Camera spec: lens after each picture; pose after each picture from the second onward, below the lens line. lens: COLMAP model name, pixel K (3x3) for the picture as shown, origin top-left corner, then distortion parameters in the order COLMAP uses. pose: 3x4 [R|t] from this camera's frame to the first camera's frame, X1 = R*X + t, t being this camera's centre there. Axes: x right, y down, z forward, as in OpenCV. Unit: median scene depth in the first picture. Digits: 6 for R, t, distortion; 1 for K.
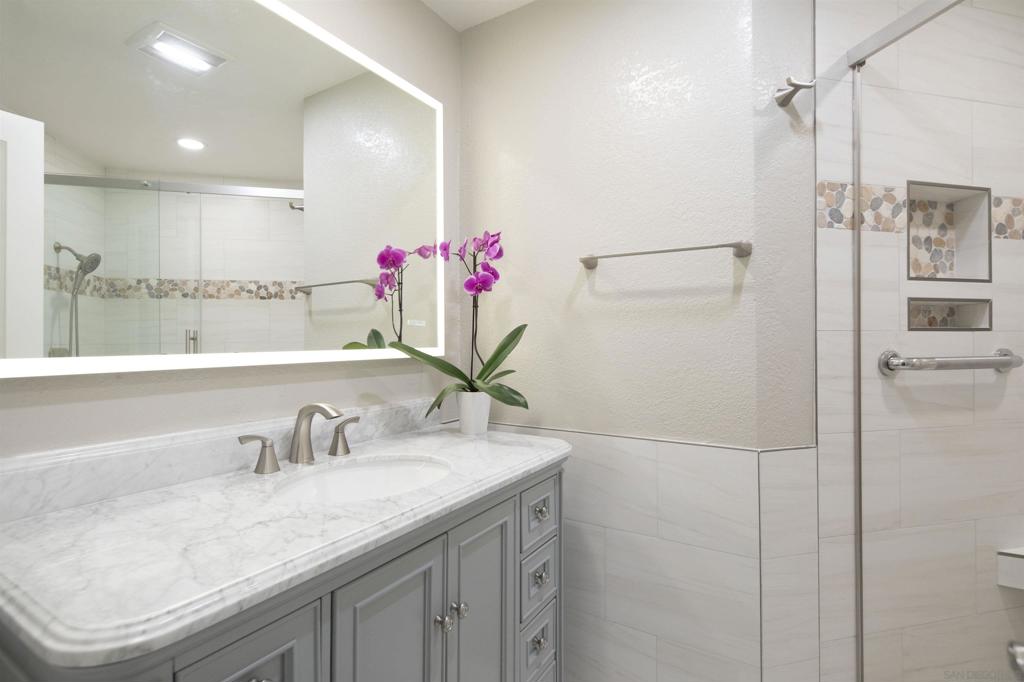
lens RADIAL K [[501.5, 0, 513.4], [0, 501.5, 333.4], [0, 0, 1]] dist [-0.000062, -0.001549]
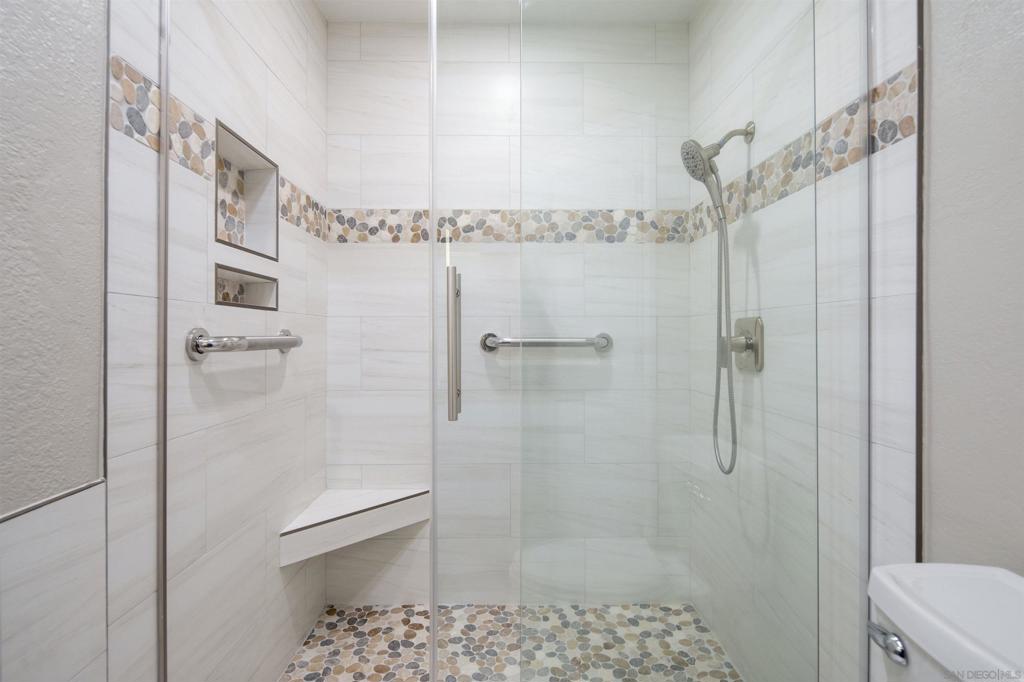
lens RADIAL K [[501.5, 0, 513.4], [0, 501.5, 333.4], [0, 0, 1]] dist [-0.000062, -0.001549]
pose [[0.225627, 0.006137, 0.974194, 0.111622], [-0.010421, 0.999938, -0.003886, 0.040775], [-0.974158, -0.009275, 0.225677, 0.356335]]
